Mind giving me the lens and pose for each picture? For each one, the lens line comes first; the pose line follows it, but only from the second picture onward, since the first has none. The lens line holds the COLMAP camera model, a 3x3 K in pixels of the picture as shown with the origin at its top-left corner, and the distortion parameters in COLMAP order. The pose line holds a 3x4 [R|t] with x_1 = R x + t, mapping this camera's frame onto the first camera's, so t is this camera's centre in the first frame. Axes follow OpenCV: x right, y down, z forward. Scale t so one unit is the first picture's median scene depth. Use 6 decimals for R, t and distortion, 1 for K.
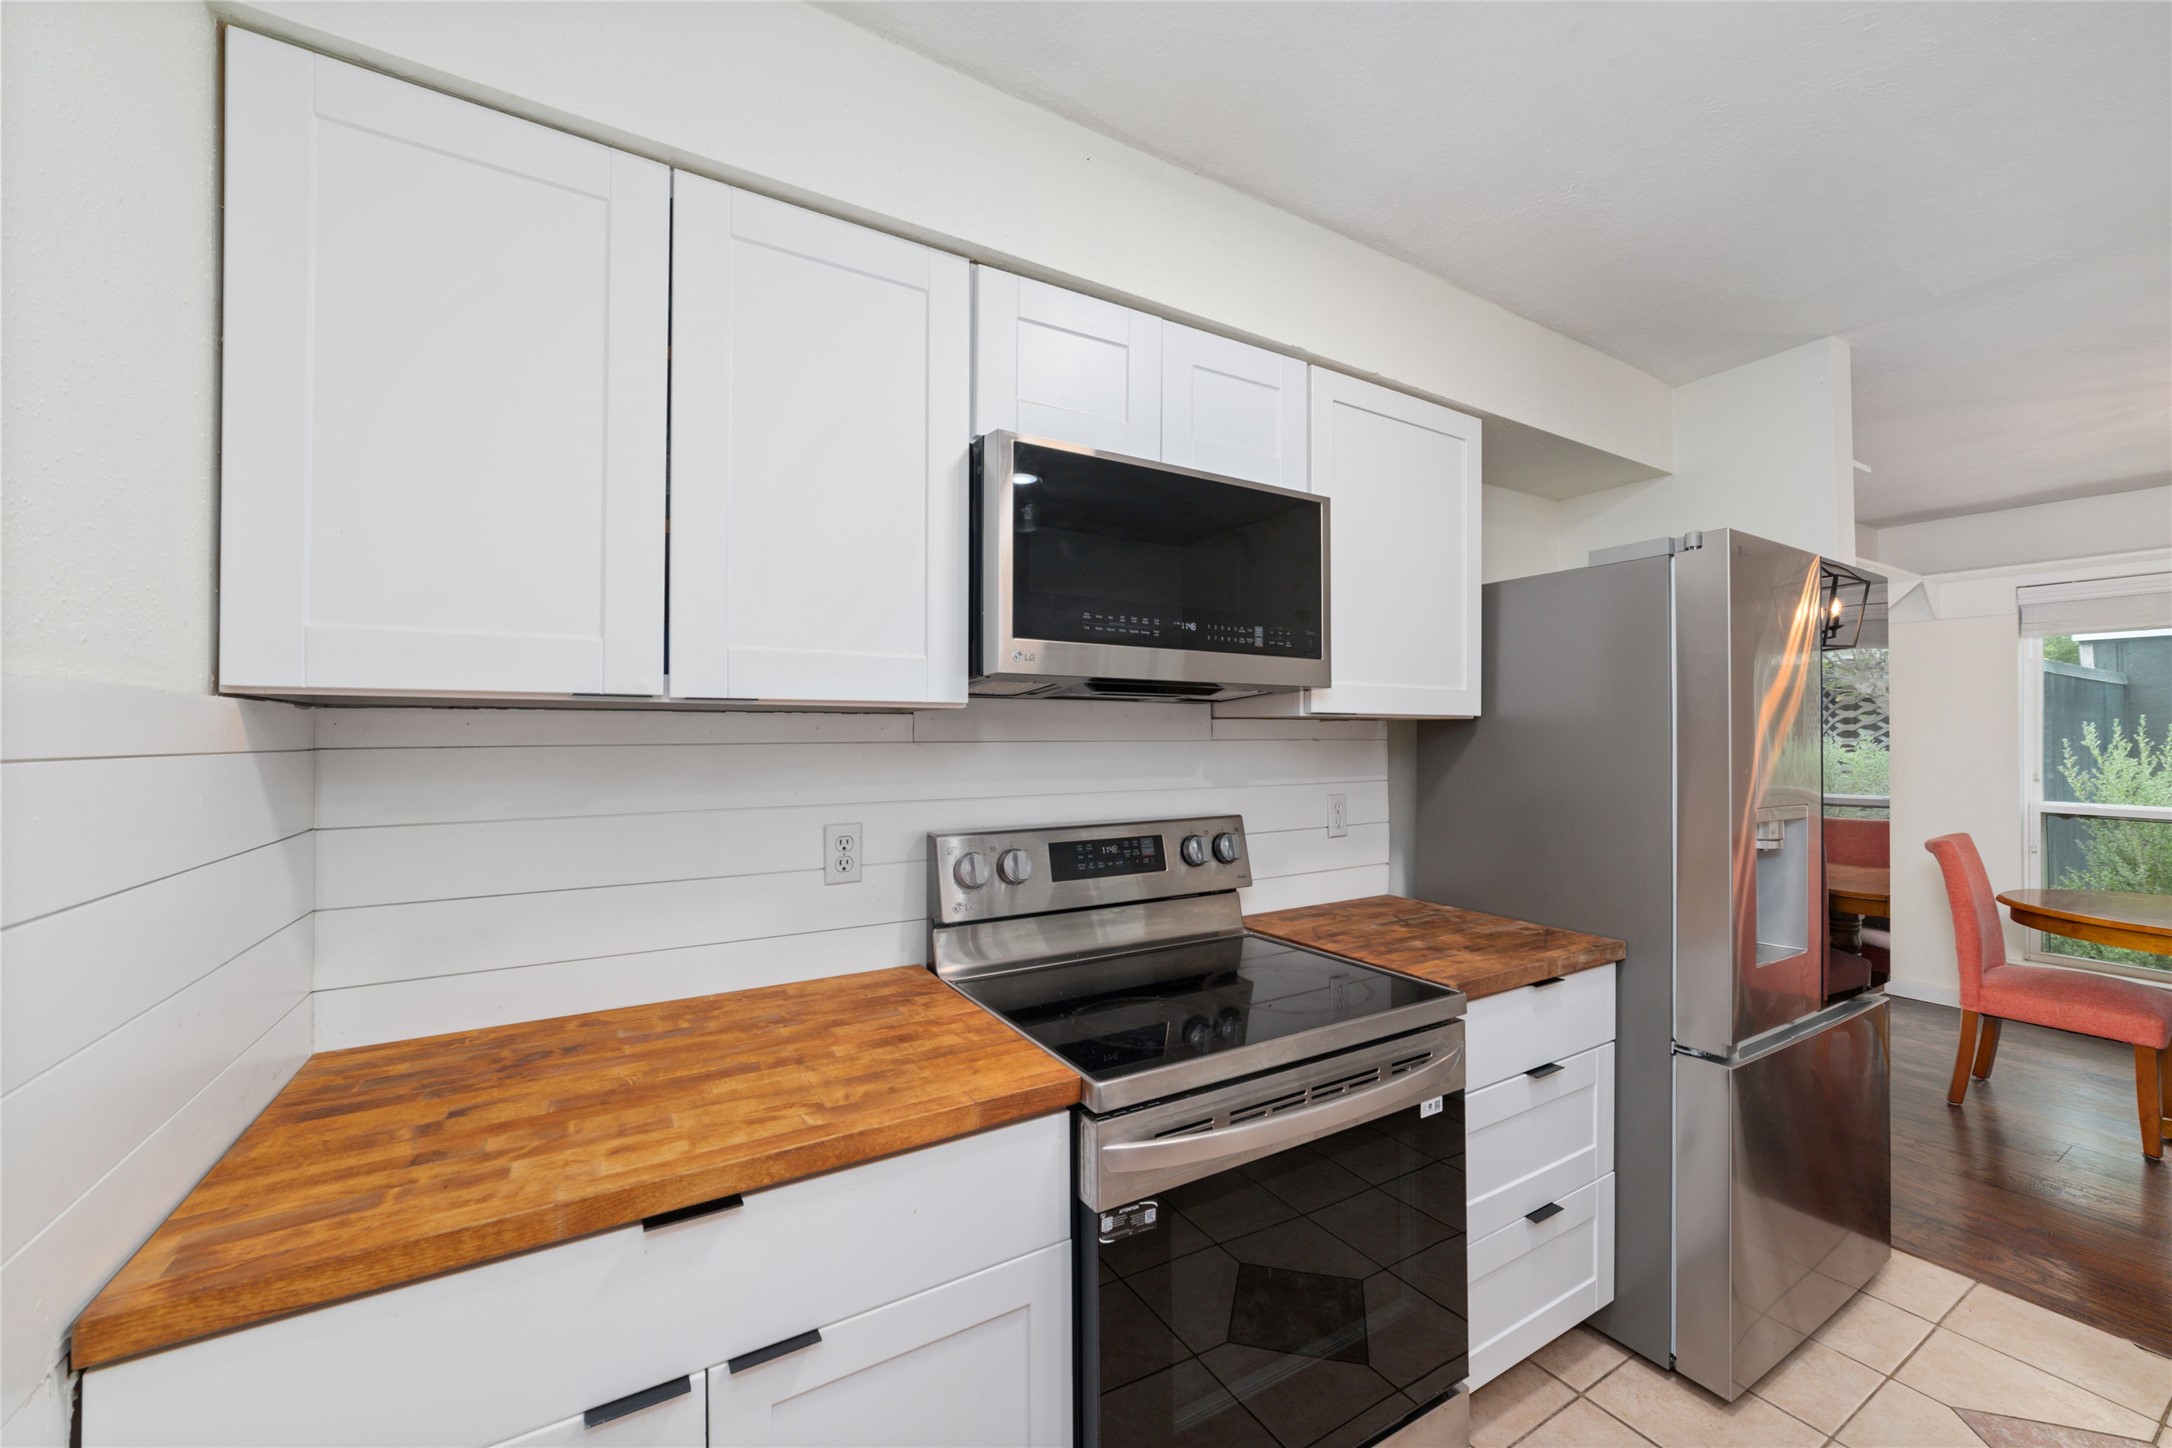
lens RADIAL K [[825.1, 0, 1094.5], [0, 825.1, 733.7], [0, 0, 1]] dist [-0.007185, 0.001123]
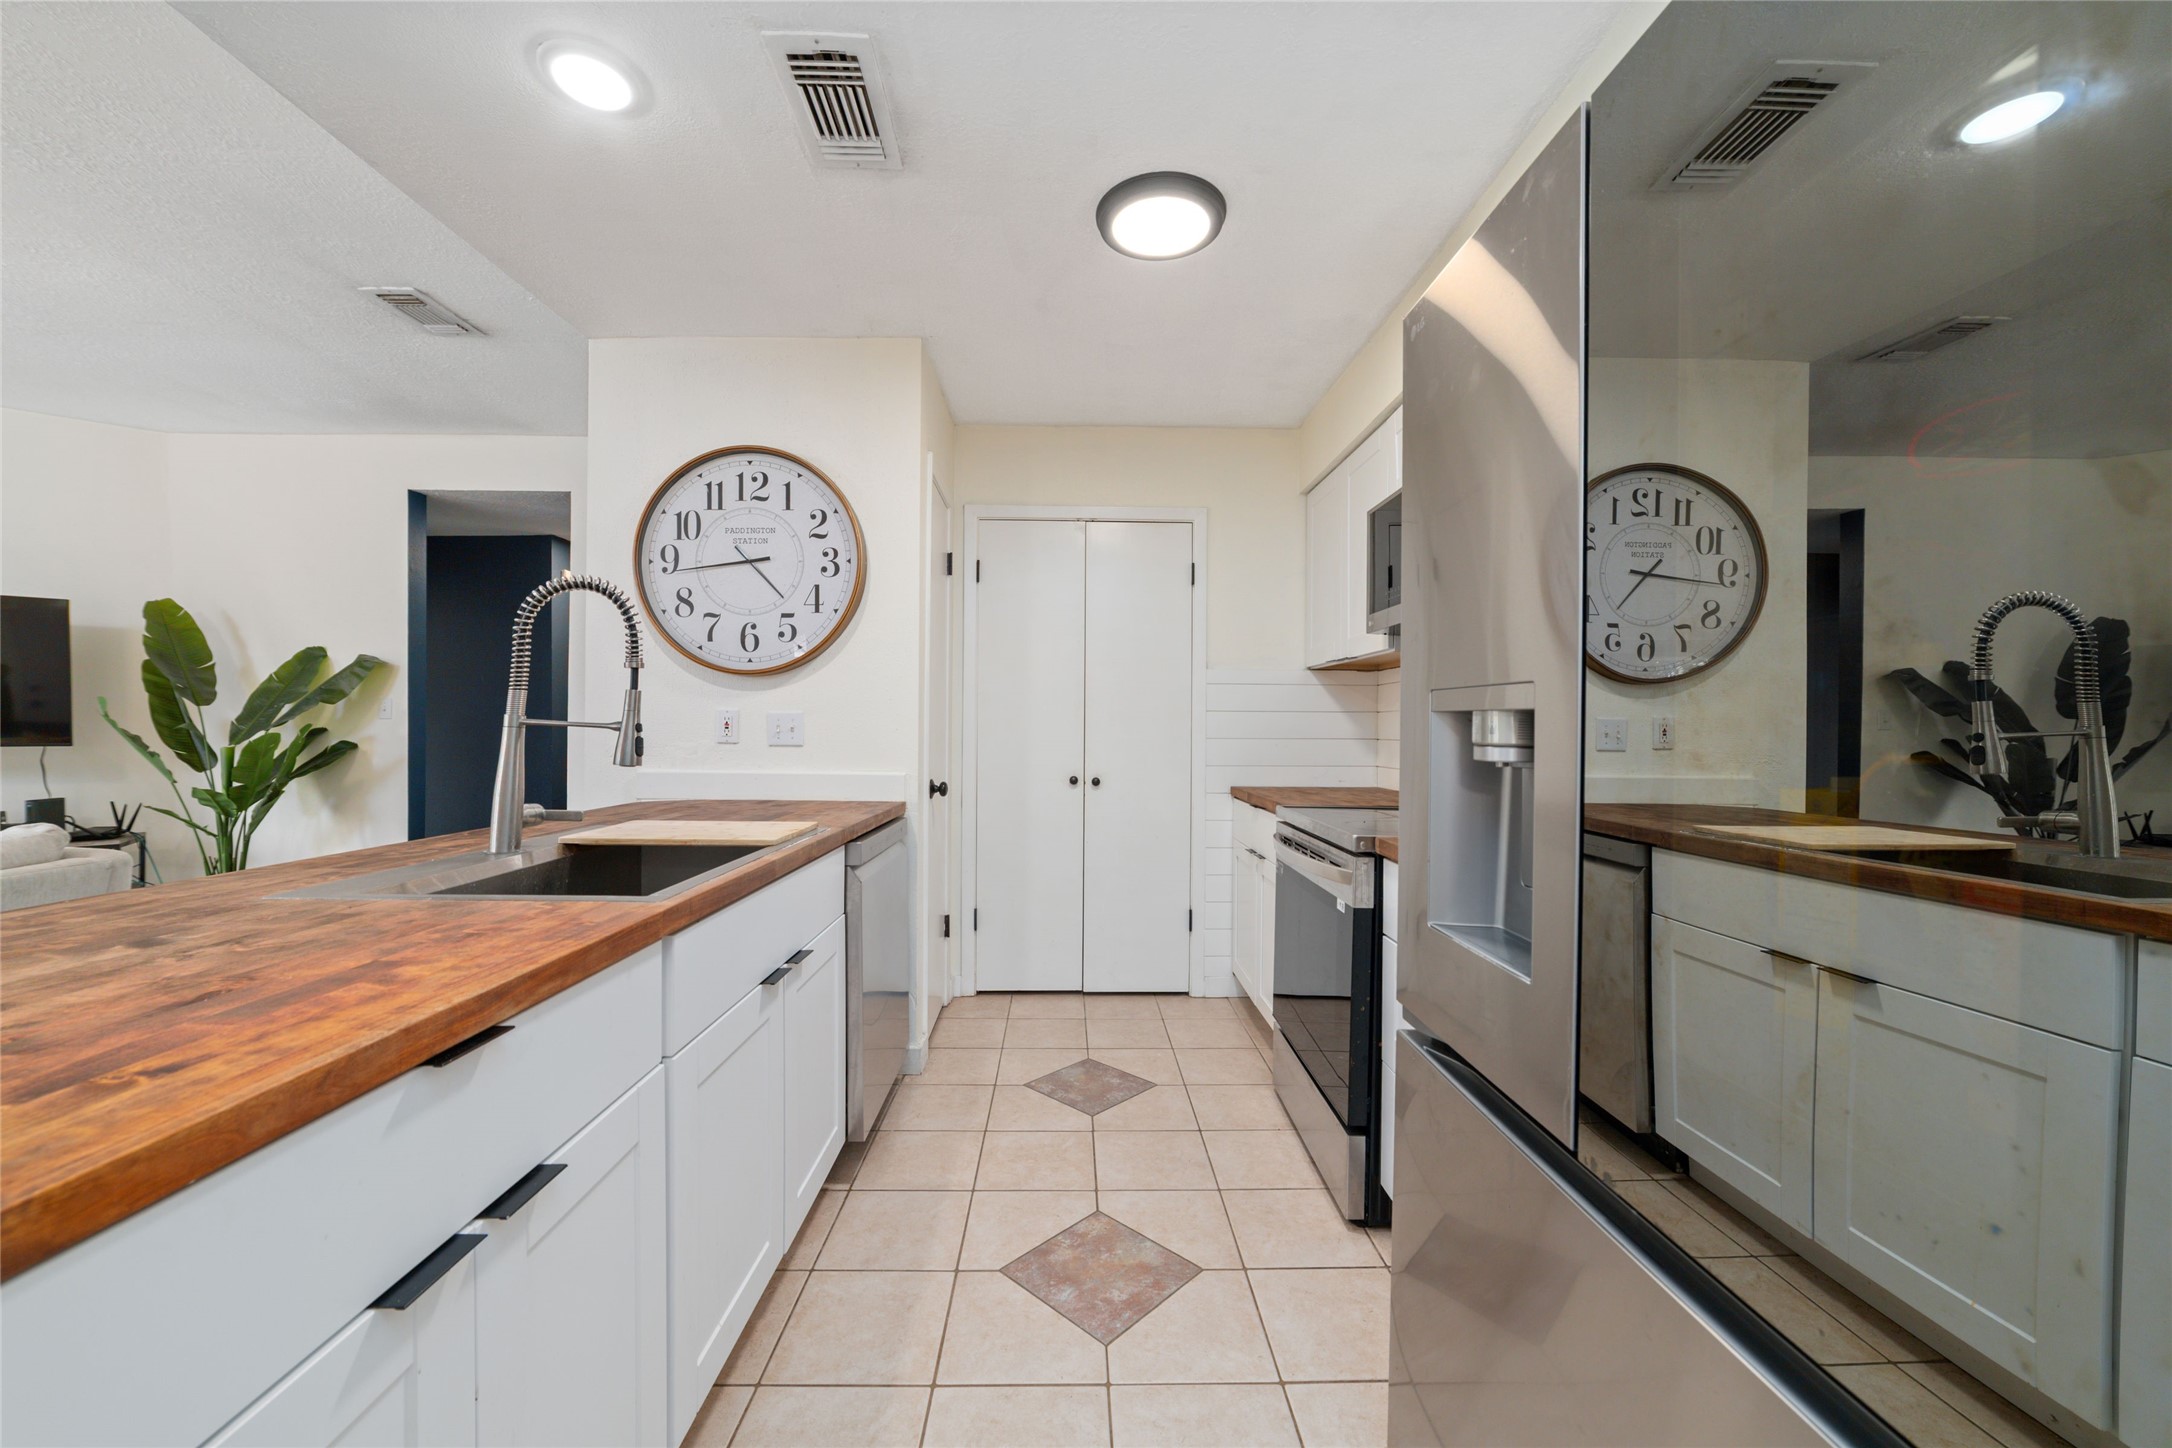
lens RADIAL K [[825.1, 0, 1087.2], [0, 825.1, 725.3], [0, 0, 1]] dist [-0.007185, 0.001123]
pose [[-0.501737, -0.002258, -0.865017, 1.600102], [0.001085, 0.999994, -0.003240, 0.130074], [0.865019, -0.002564, -0.501732, 1.156625]]
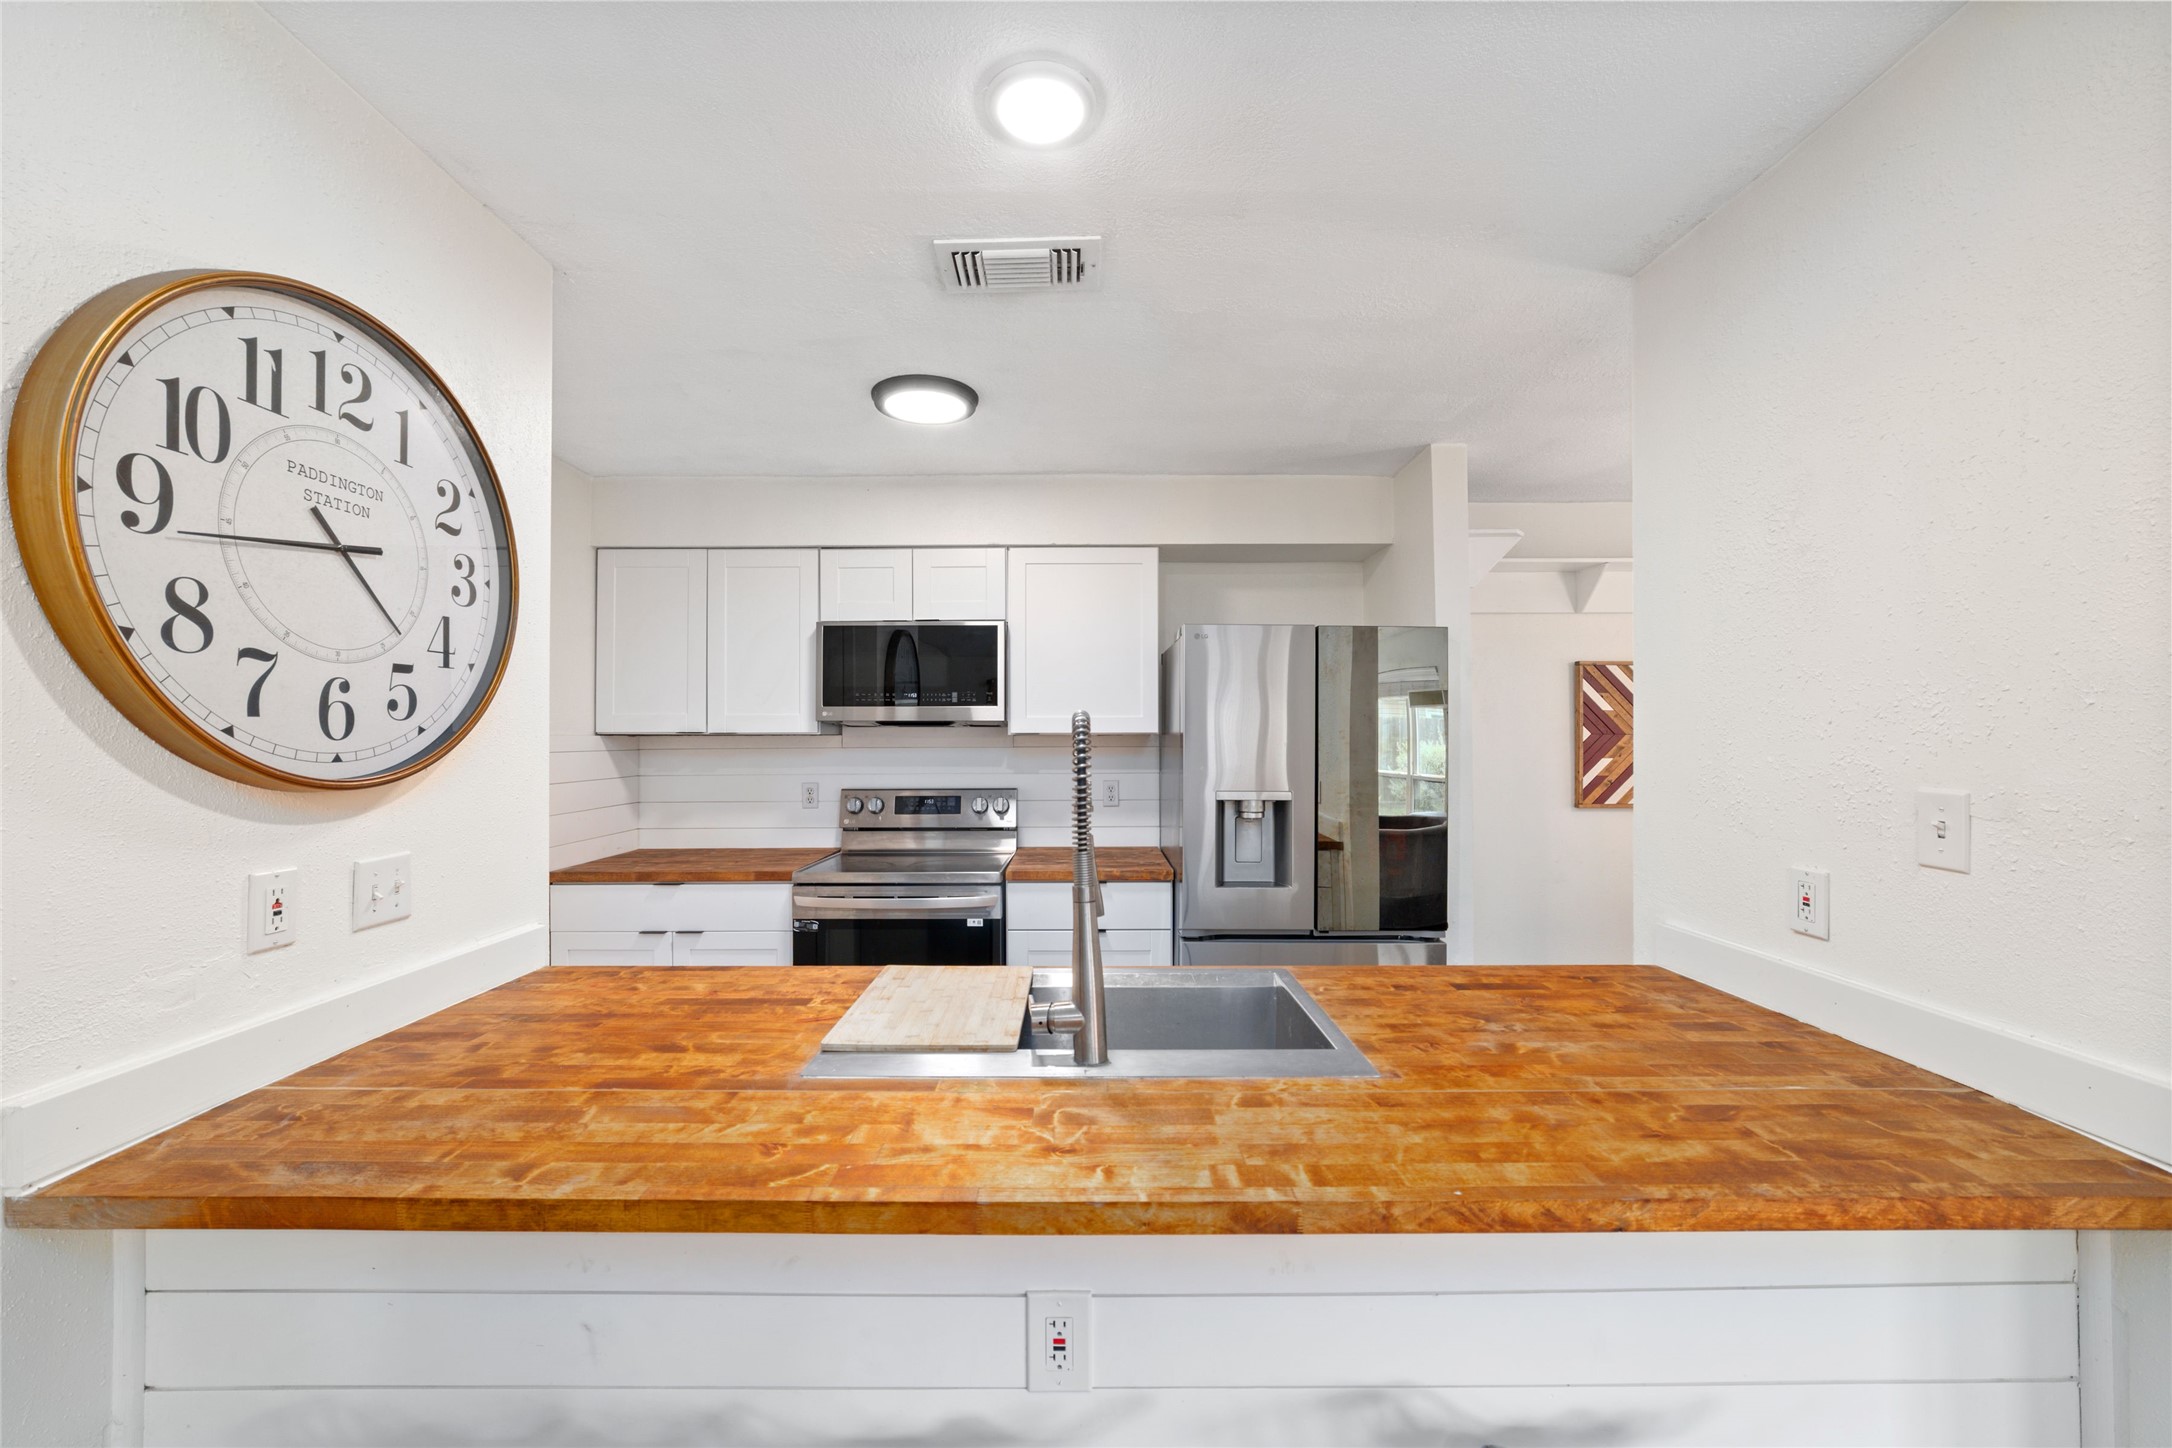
lens RADIAL K [[825.1, 0, 1075.1], [0, 825.1, 725.8], [0, 0, 1]] dist [-0.007185, 0.001123]
pose [[0.857852, -0.006375, -0.513857, 1.502197], [0.003644, 0.999973, -0.006323, -0.032563], [0.513884, 0.003552, 0.857852, -0.599102]]
